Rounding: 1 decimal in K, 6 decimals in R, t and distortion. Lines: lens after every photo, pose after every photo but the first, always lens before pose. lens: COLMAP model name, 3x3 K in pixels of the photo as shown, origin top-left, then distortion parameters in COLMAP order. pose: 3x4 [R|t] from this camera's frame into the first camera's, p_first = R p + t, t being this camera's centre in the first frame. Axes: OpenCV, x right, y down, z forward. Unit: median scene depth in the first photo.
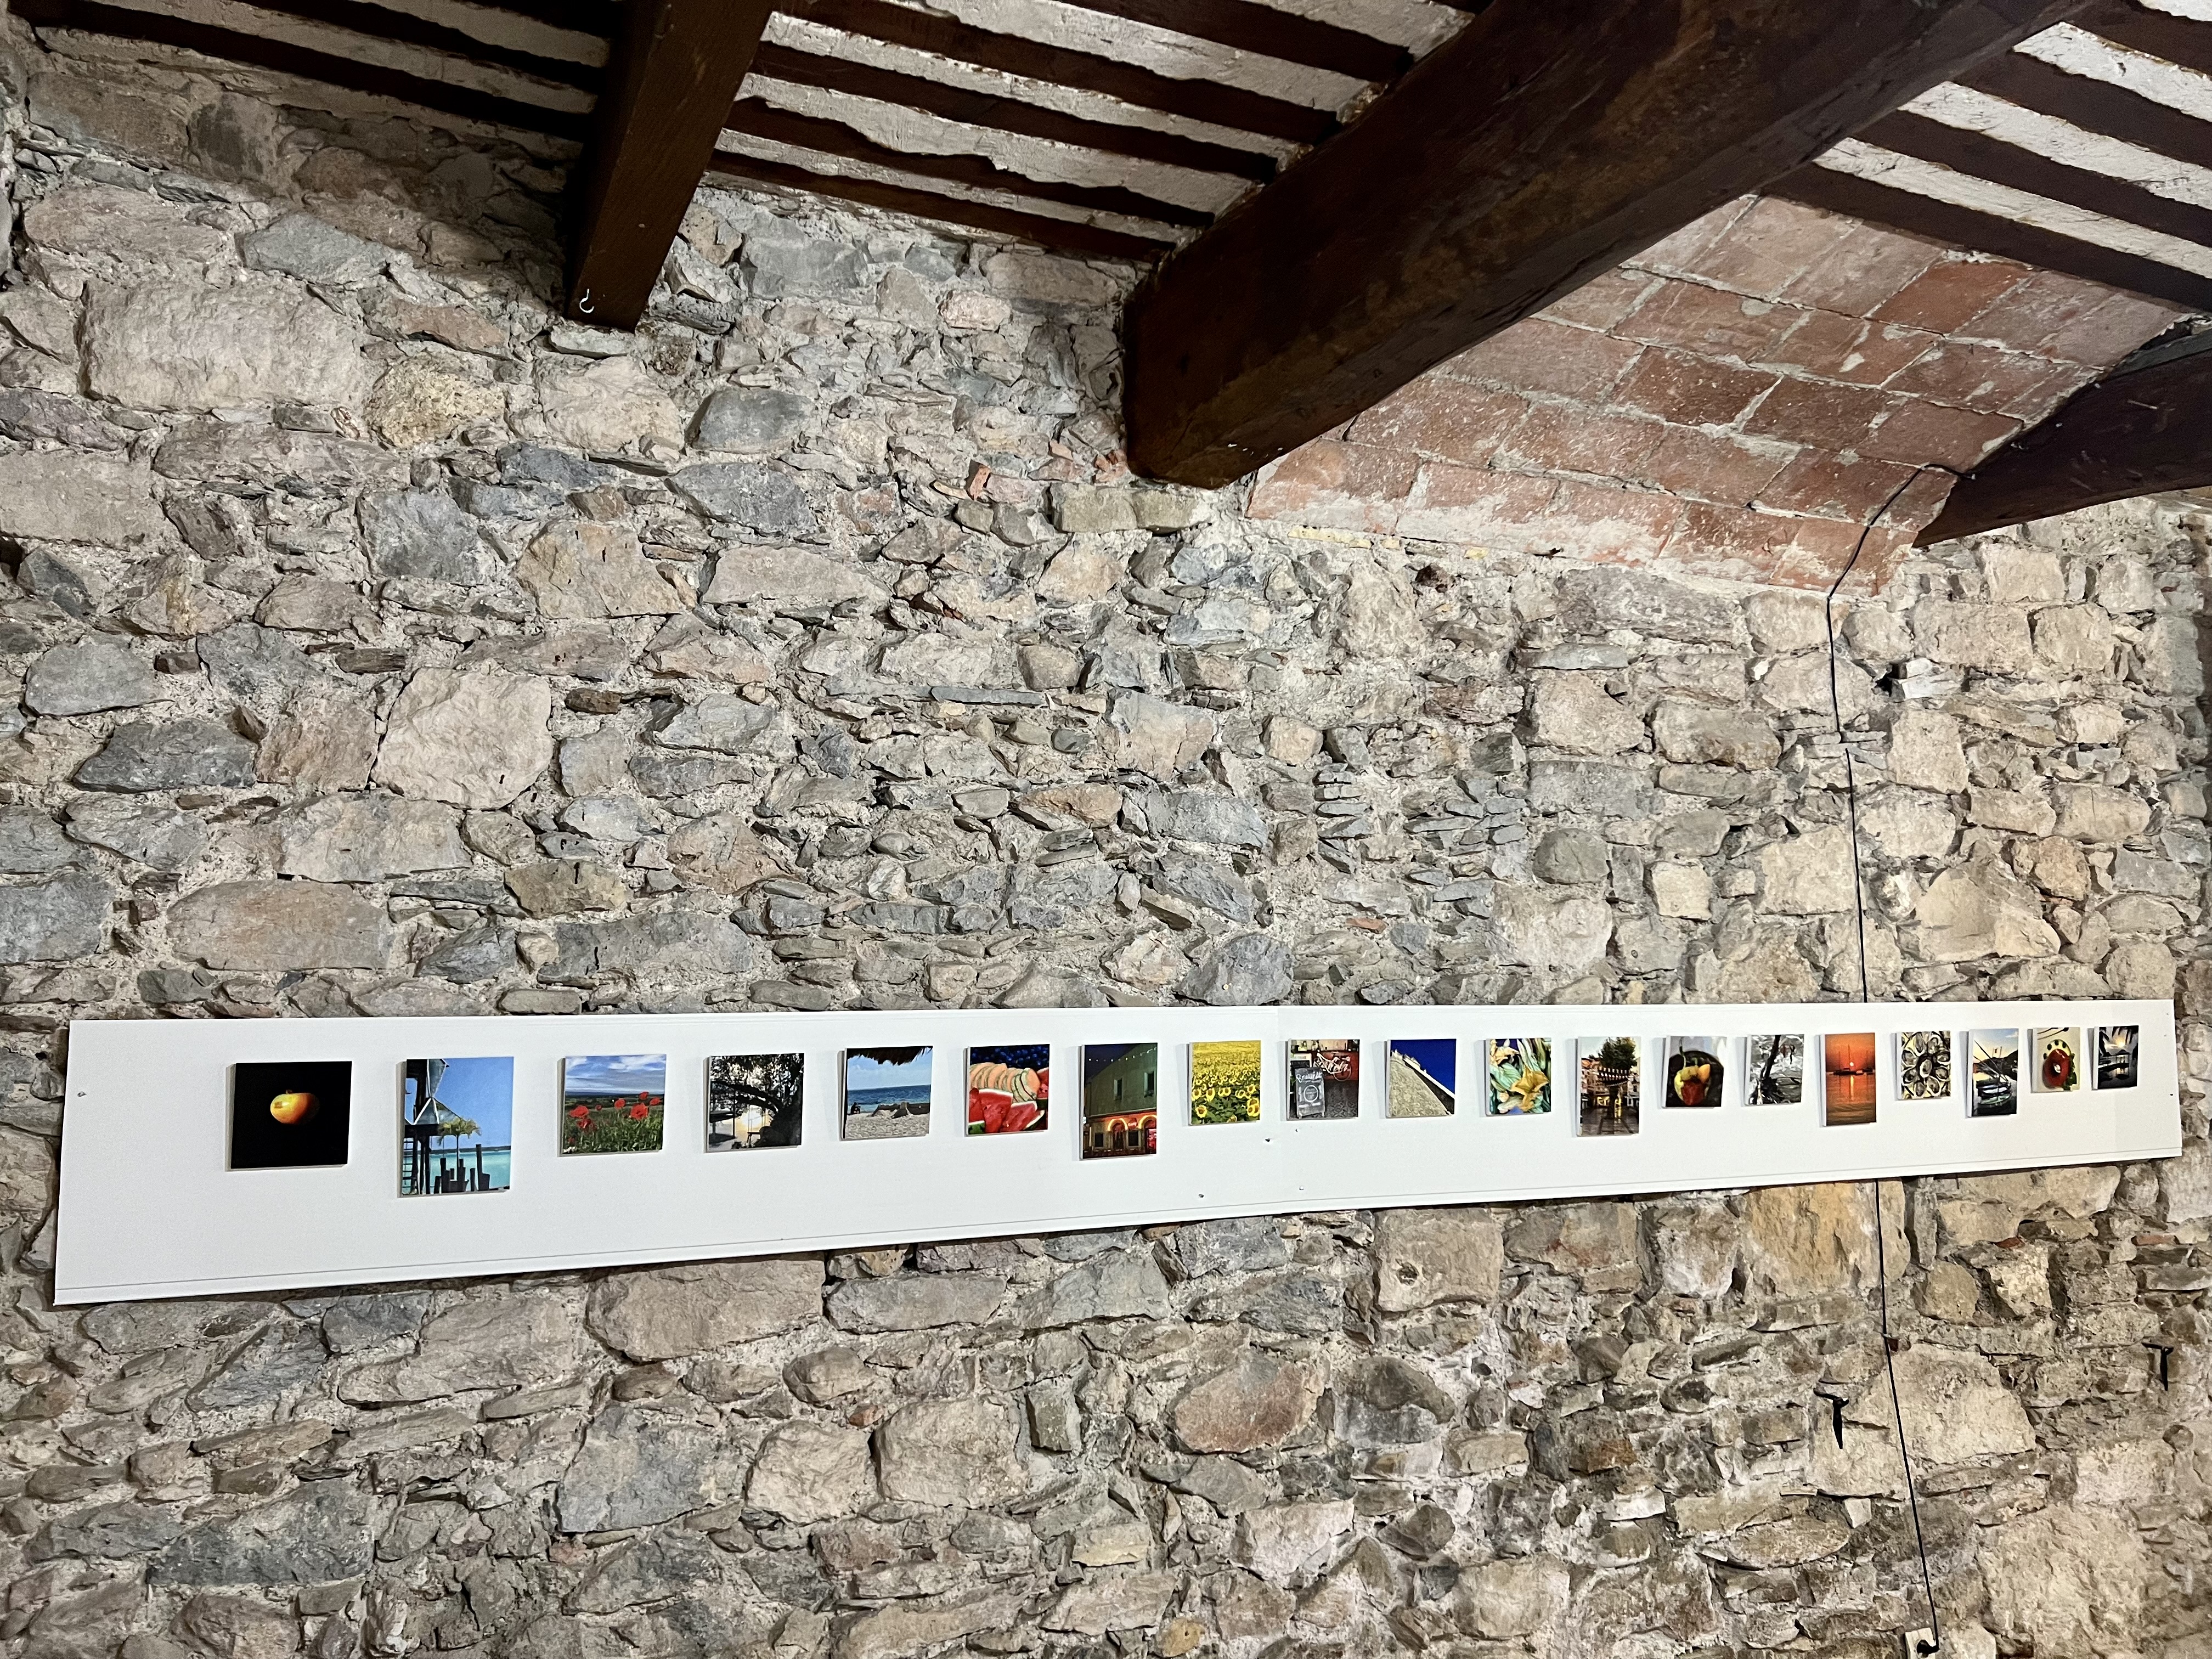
lens RADIAL K [[1696.9, 0, 1108.4], [0, 1696.9, 831.0], [0, 0, 1]] dist [0.042603, -0.029750]
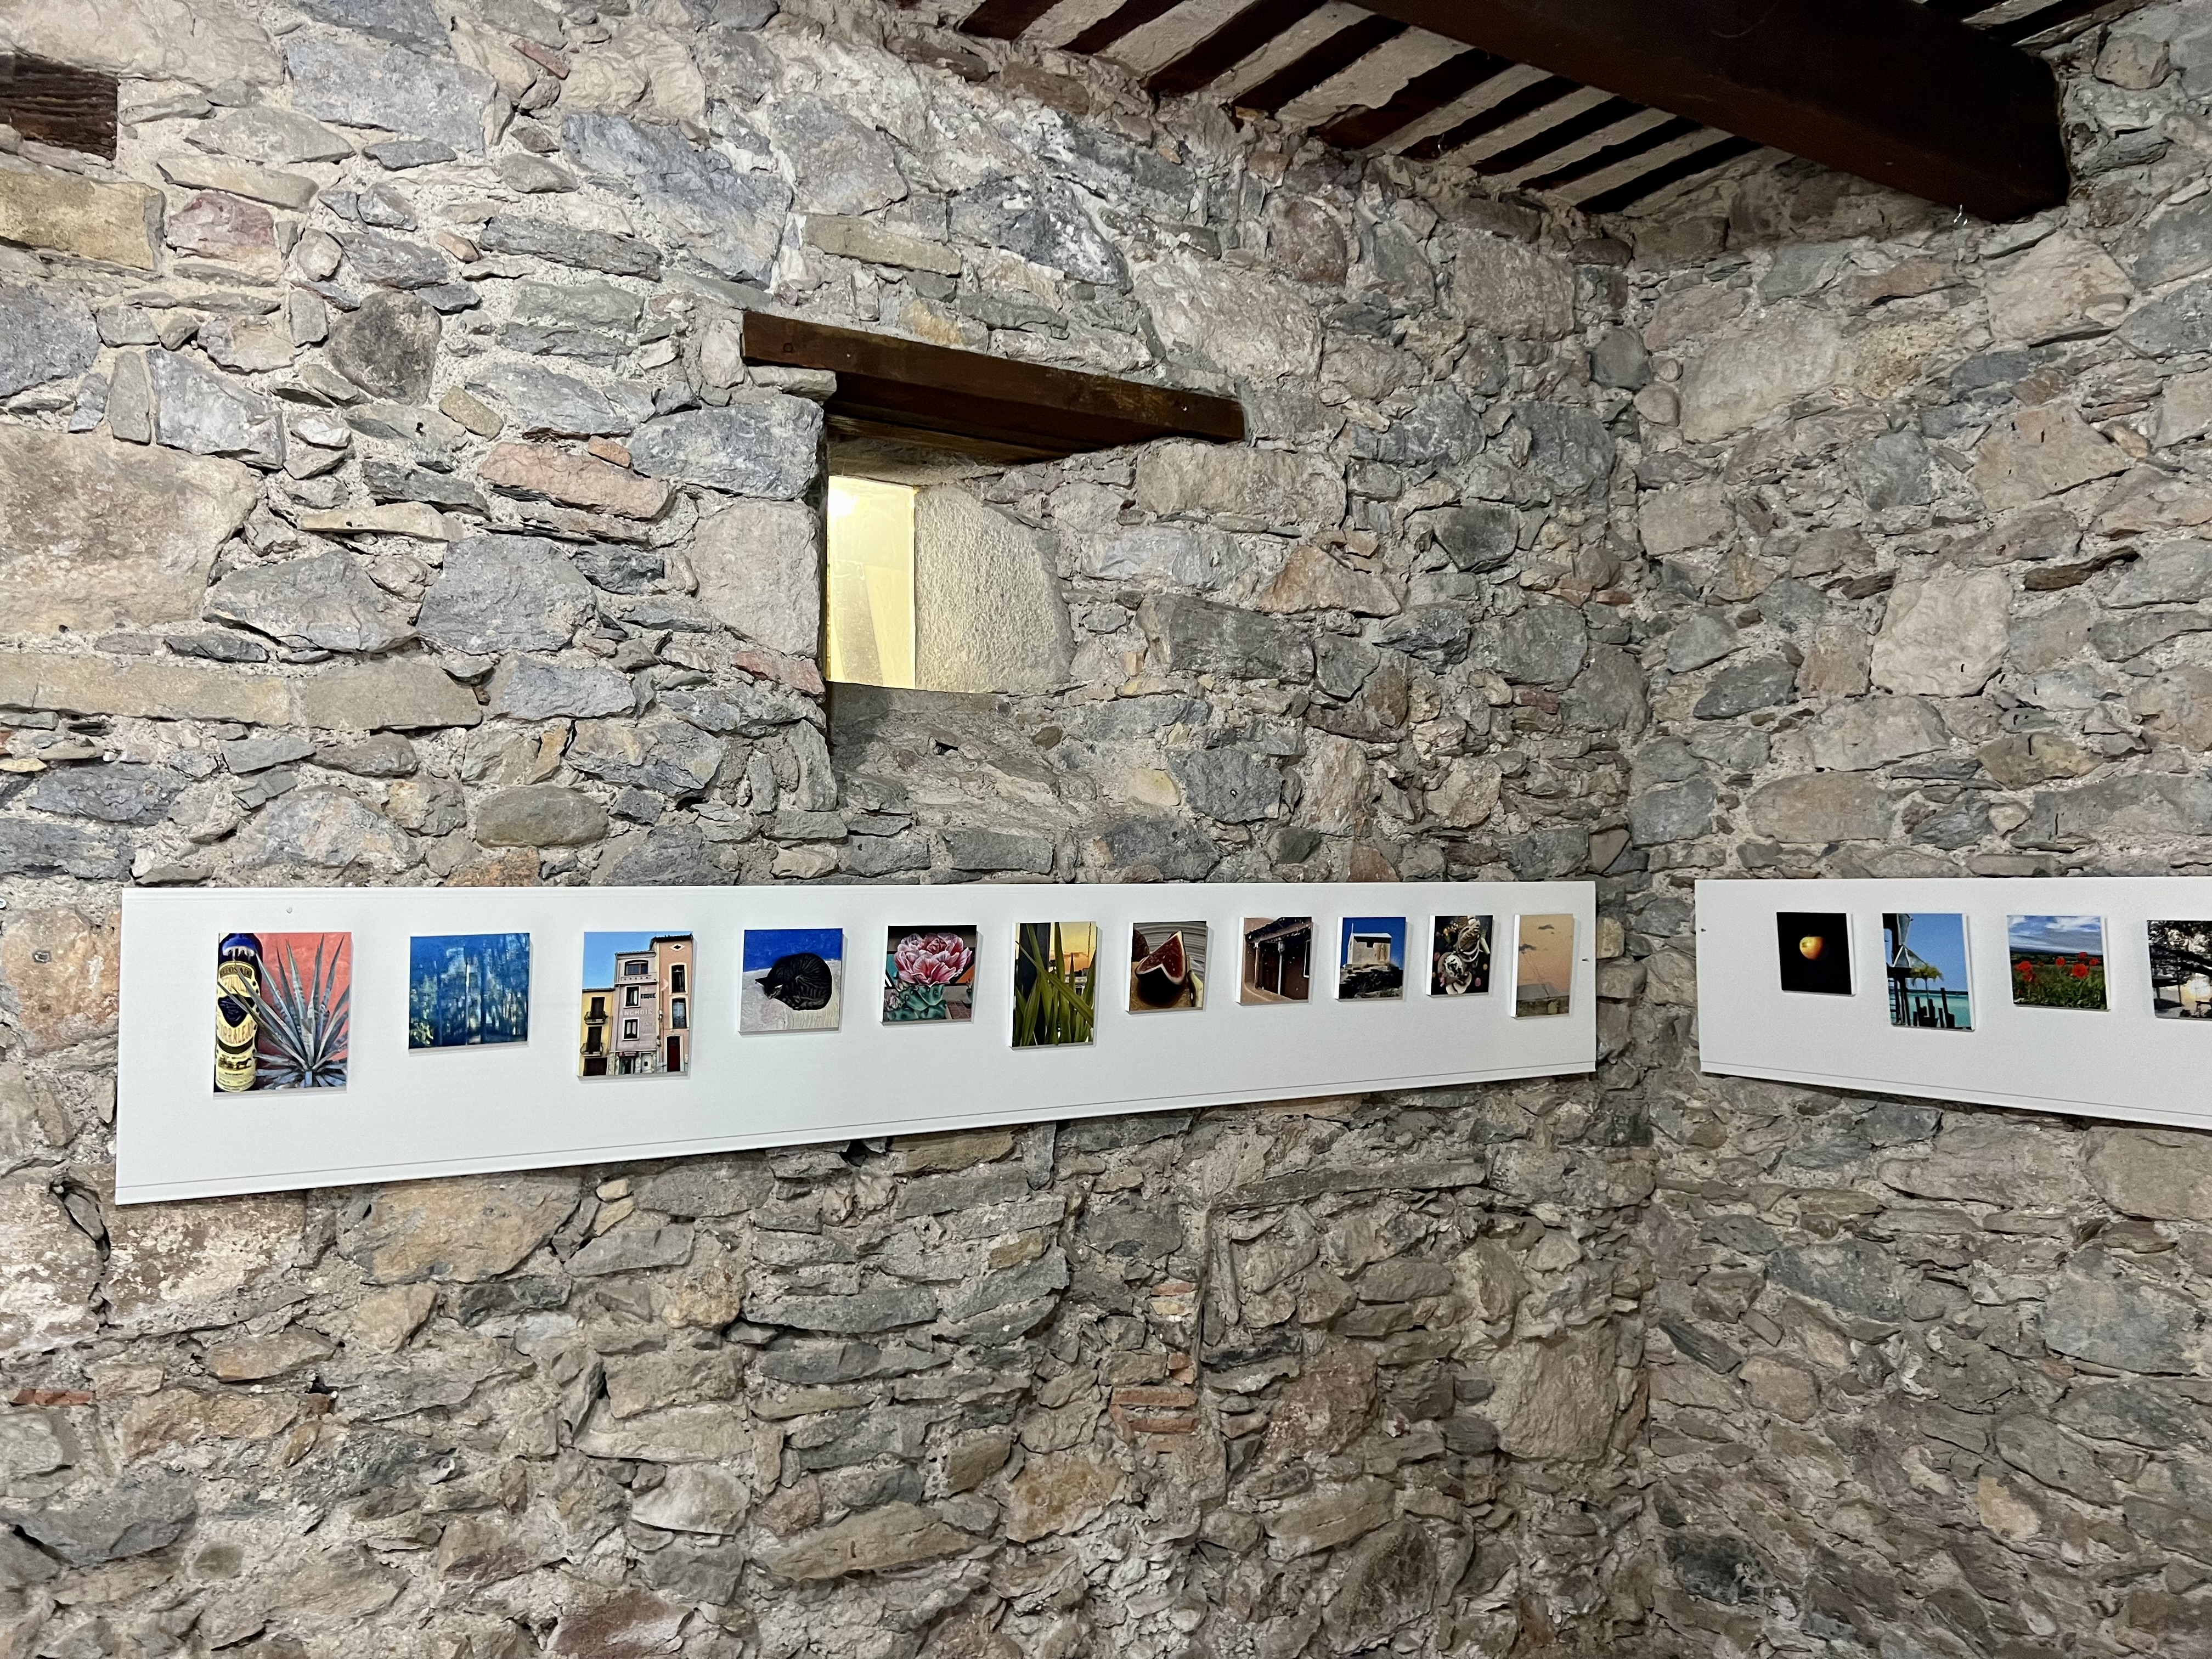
lens RADIAL K [[1696.9, 0, 1106.4], [0, 1696.9, 831.8], [0, 0, 1]] dist [0.042603, -0.029750]
pose [[0.109668, -0.027181, -0.993597, 0.713960], [0.101628, 0.994694, -0.015994, 0.038358], [0.988759, -0.099223, 0.111849, 0.315563]]
